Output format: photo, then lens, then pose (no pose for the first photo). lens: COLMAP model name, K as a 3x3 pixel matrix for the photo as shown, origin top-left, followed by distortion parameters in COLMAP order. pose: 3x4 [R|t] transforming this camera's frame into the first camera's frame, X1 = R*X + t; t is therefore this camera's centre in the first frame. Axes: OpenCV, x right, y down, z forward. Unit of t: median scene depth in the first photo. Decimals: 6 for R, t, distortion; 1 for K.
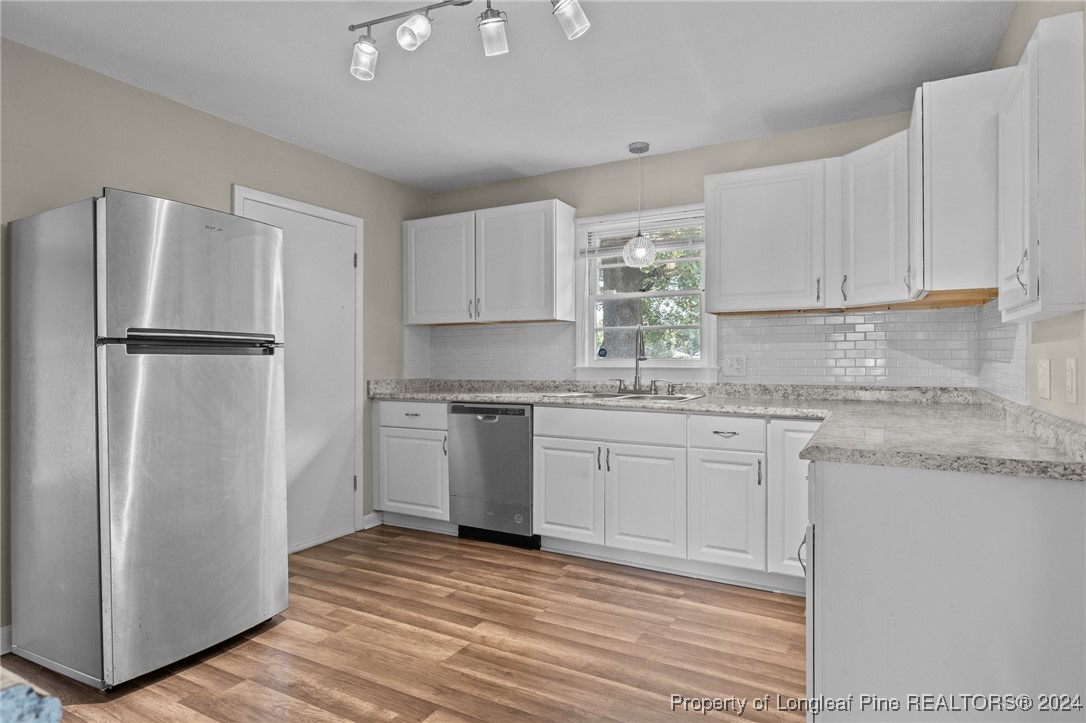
lens RADIAL K [[599.5, 0, 545.2], [0, 599.5, 361.8], [0, 0, 1]] dist [0.004525, -0.003964]
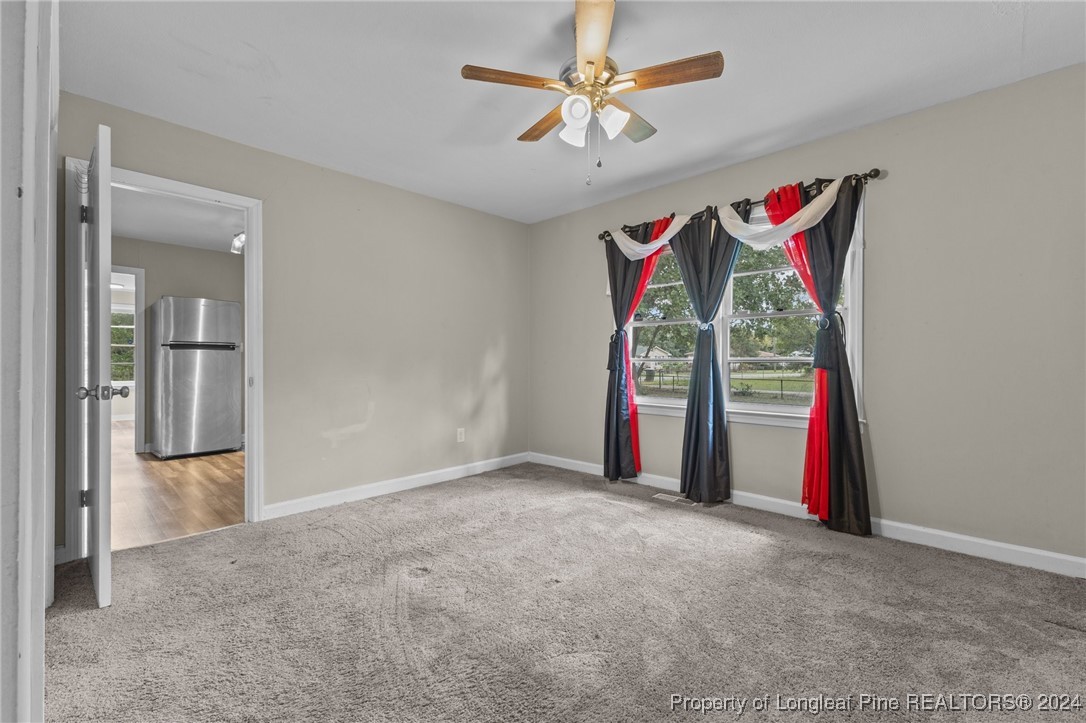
lens RADIAL K [[471.6, 0, 551.9], [0, 471.6, 359.9], [0, 0, 1]] dist [0.005263, -0.002458]
pose [[0.965238, -0.000391, -0.261372, 1.288434], [-0.002260, 0.999949, -0.009842, 0.042619], [0.261363, 0.010091, 0.965188, -0.626846]]
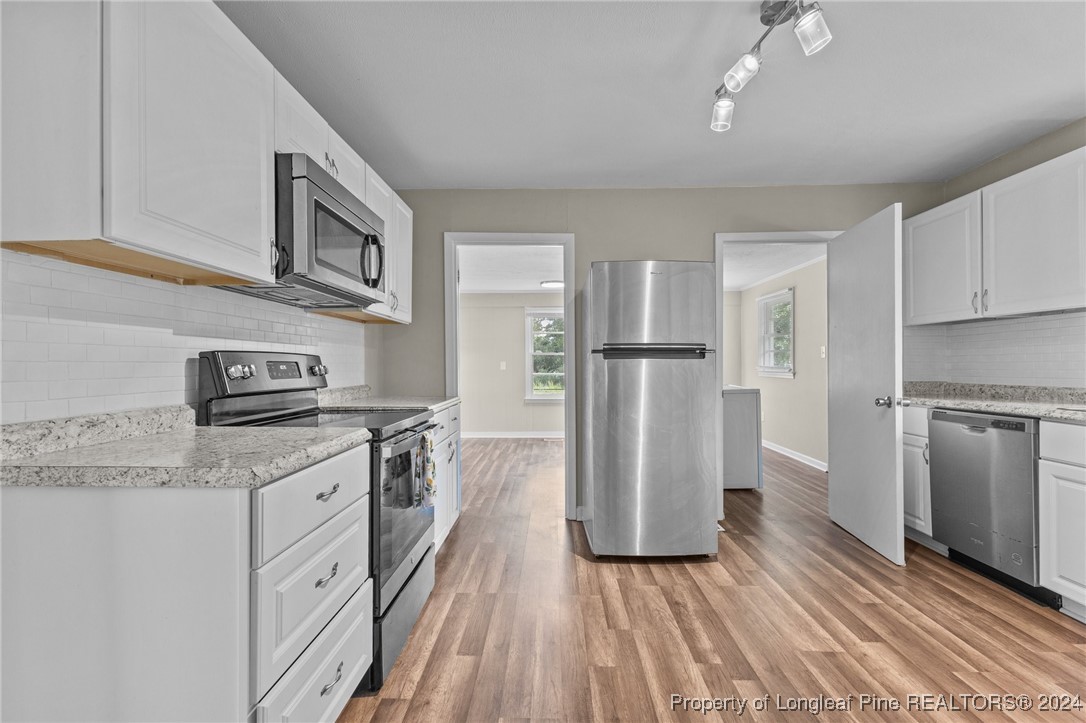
lens RADIAL K [[471.6, 0, 542.5], [0, 471.6, 364.5], [0, 0, 1]] dist [0.005263, -0.002458]
pose [[0.450564, -0.001145, -0.892743, 0.256503], [0.002222, 0.999998, -0.000162, 0.000137], [0.892741, -0.001911, 0.450565, 0.162327]]
